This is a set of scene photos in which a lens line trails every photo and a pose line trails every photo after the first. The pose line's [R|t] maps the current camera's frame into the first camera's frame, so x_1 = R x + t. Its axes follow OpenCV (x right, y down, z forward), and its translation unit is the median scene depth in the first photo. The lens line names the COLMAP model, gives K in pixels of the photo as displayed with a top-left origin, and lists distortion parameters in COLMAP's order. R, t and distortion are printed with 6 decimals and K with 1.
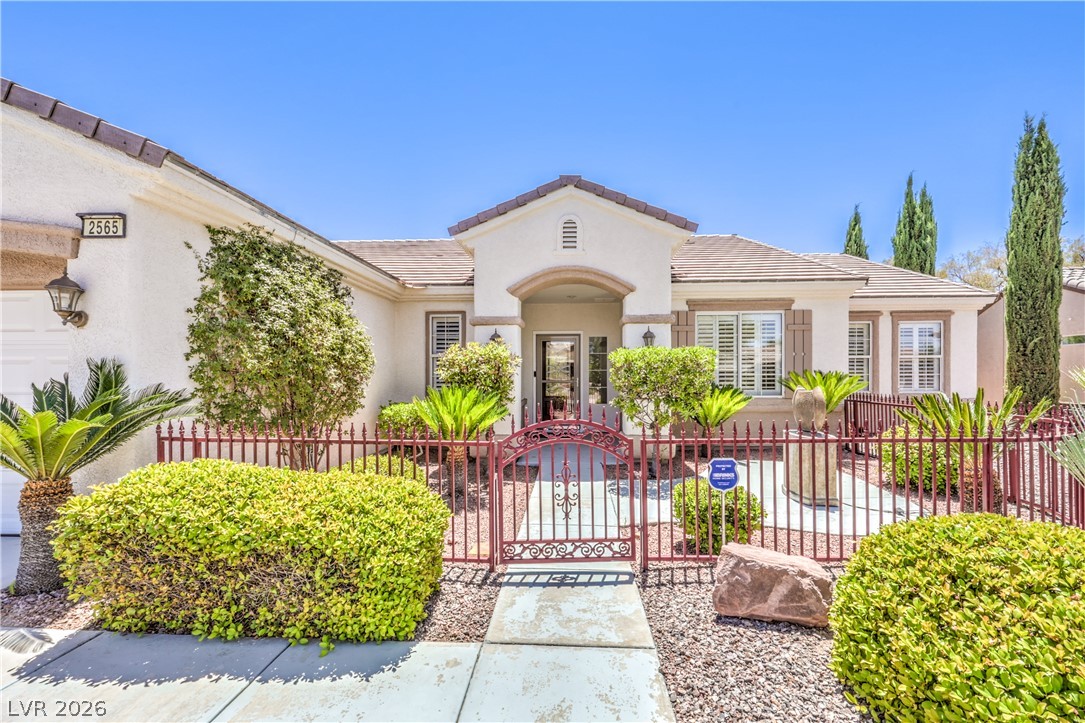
lens RADIAL K [[460.0, 0, 550.5], [0, 460.0, 356.6], [0, 0, 1]] dist [0.010842, -0.001139]
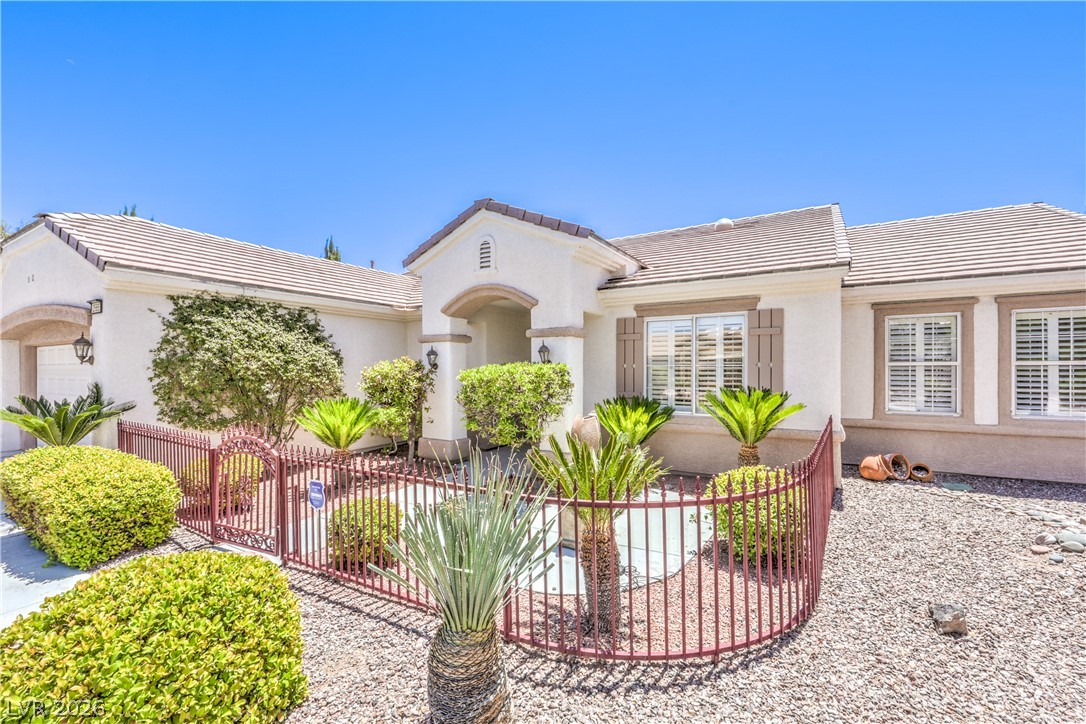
lens RADIAL K [[460.5, 0, 564.8], [0, 460.5, 359.3], [0, 0, 1]] dist [0.010842, -0.001139]
pose [[0.874722, -0.005692, -0.484591, 0.720993], [0.017688, 0.999640, 0.020186, -0.043615], [0.484302, -0.026229, 0.874508, 0.156554]]
